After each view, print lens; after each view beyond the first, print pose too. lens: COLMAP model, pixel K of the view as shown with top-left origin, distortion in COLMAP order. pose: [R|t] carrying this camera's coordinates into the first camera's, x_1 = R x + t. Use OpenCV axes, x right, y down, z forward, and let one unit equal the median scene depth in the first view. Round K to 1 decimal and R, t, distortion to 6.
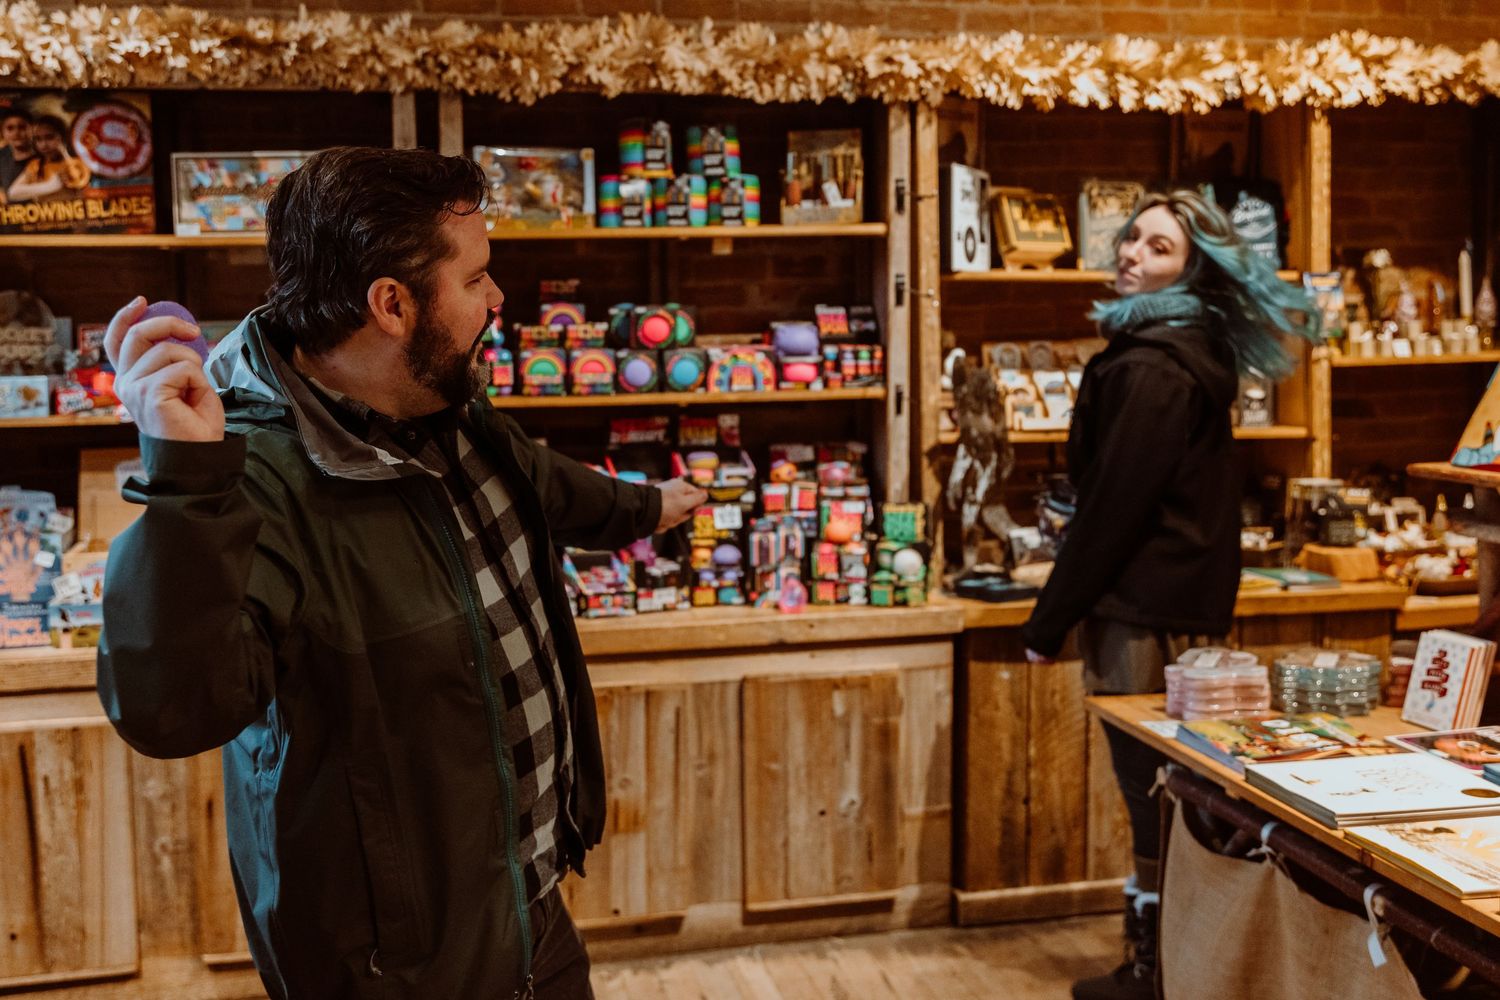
lens RADIAL K [[1594.3, 0, 726.3], [0, 1594.3, 424.9], [0, 0, 1]] dist [-0.003563, 0.000000]
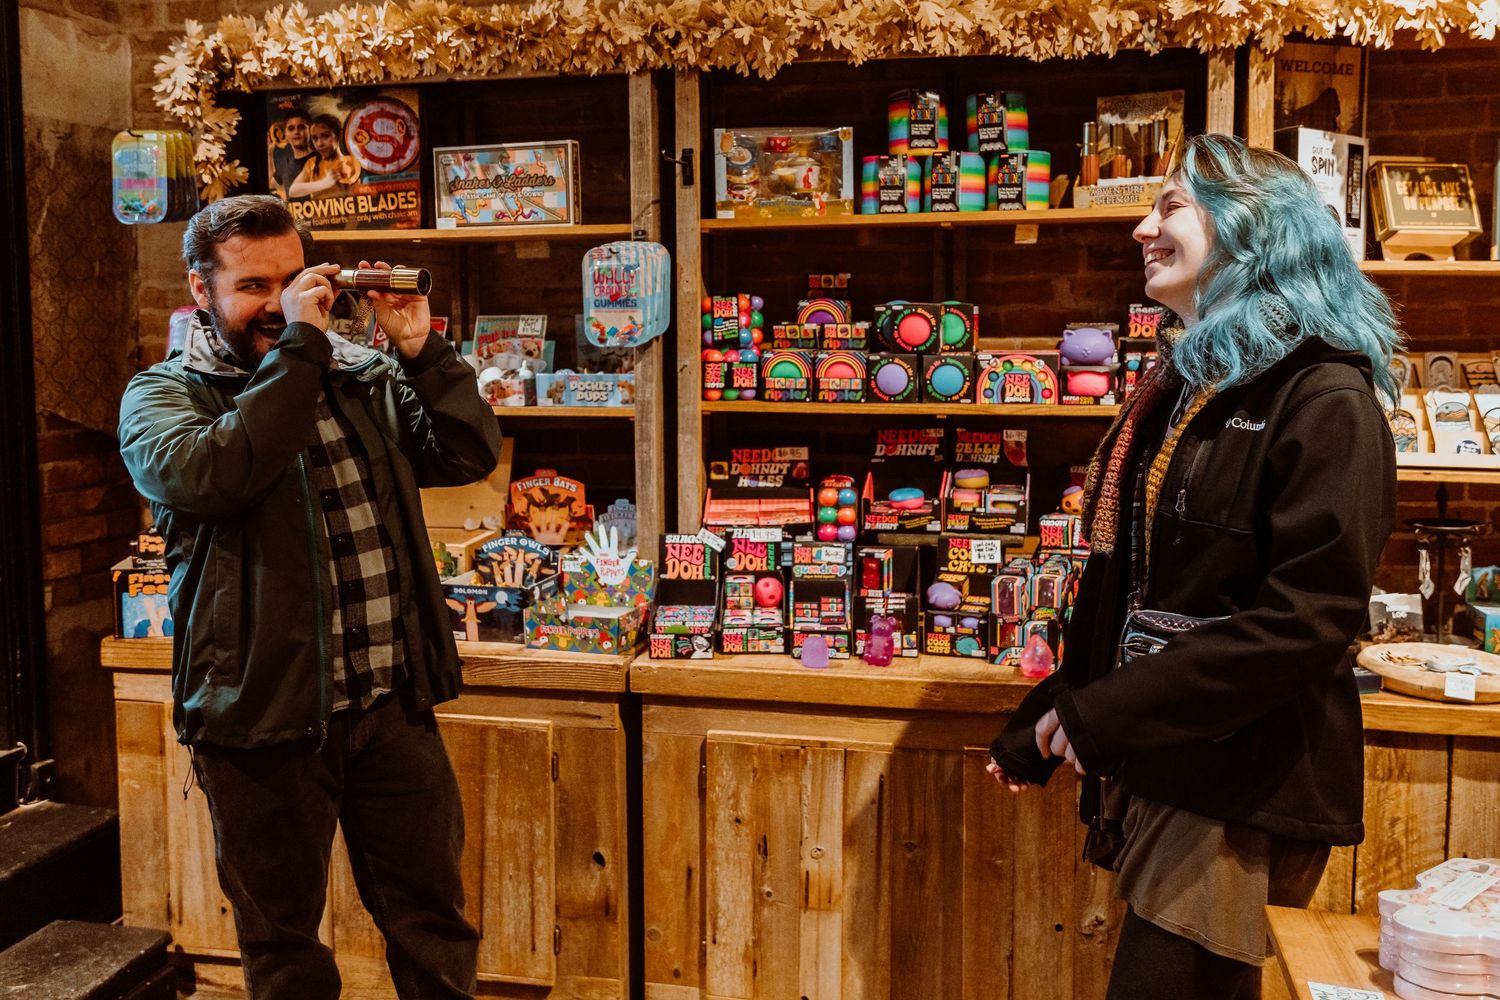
lens RADIAL K [[1354.8, 0, 748.2], [0, 1354.8, 401.9], [0, 0, 1]] dist [0.001128, 0.009139]
pose [[0.912912, 0.037404, -0.406440, 0.176341], [-0.037340, 0.999270, 0.008091, -0.023060], [0.406446, 0.007790, 0.913642, 0.283898]]
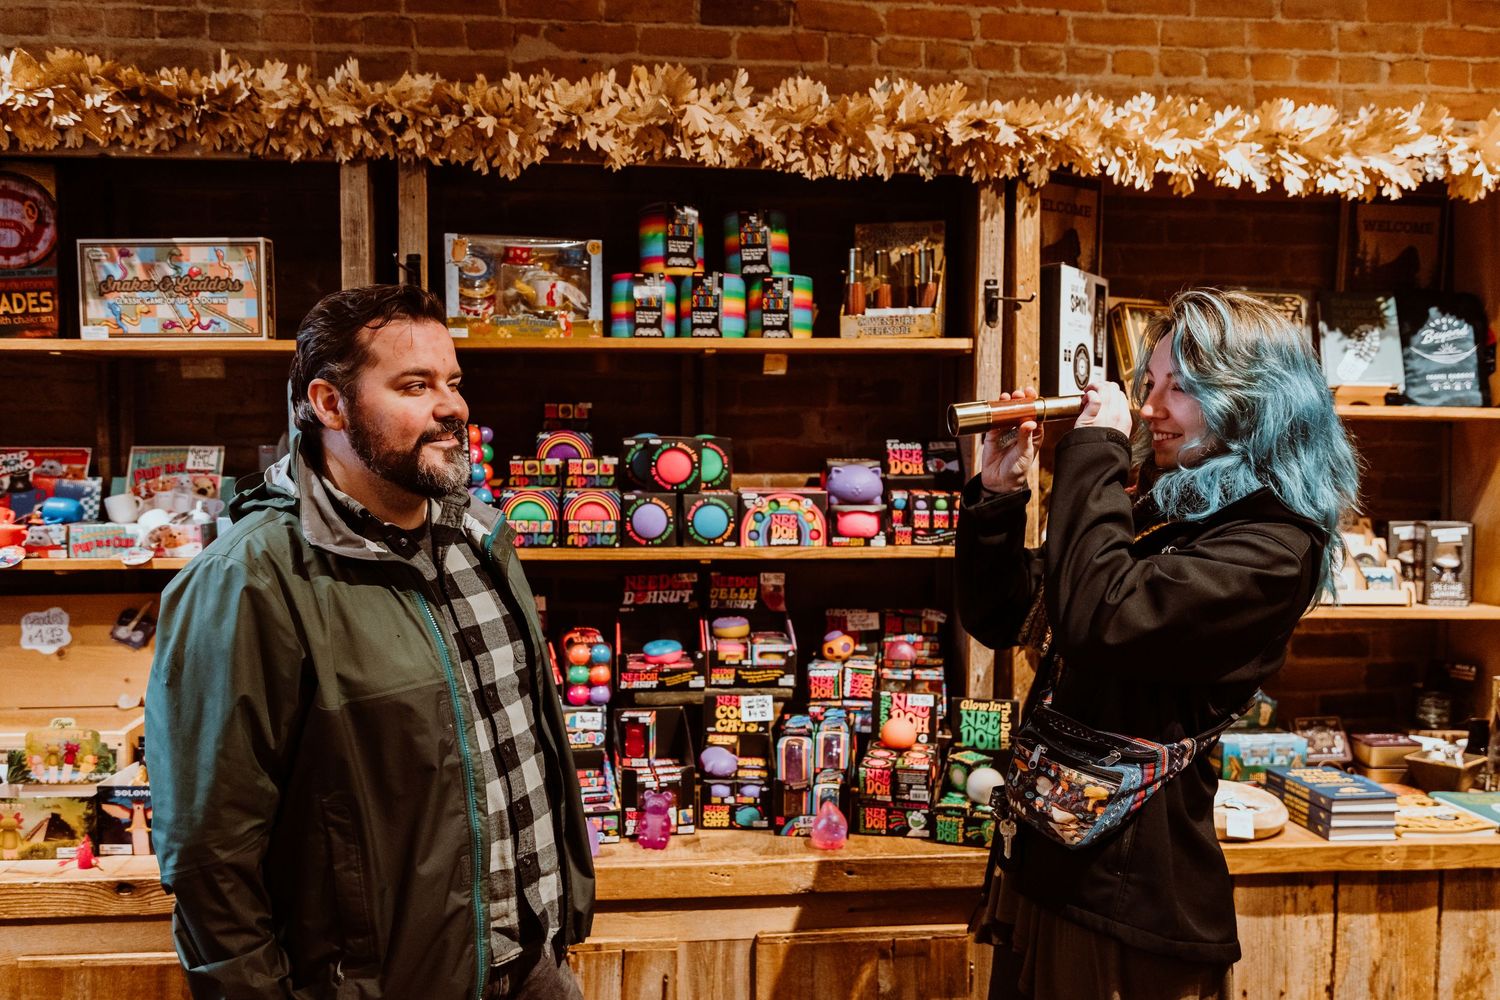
lens RADIAL K [[1254.3, 0, 754.3], [0, 1254.3, 499.2], [0, 0, 1]] dist [-0.016505, 0.017061]
pose [[0.993684, 0.024532, -0.109497, 0.064272], [-0.026703, 0.999474, -0.018403, -0.033201], [0.108988, 0.021210, 0.993817, 0.384492]]
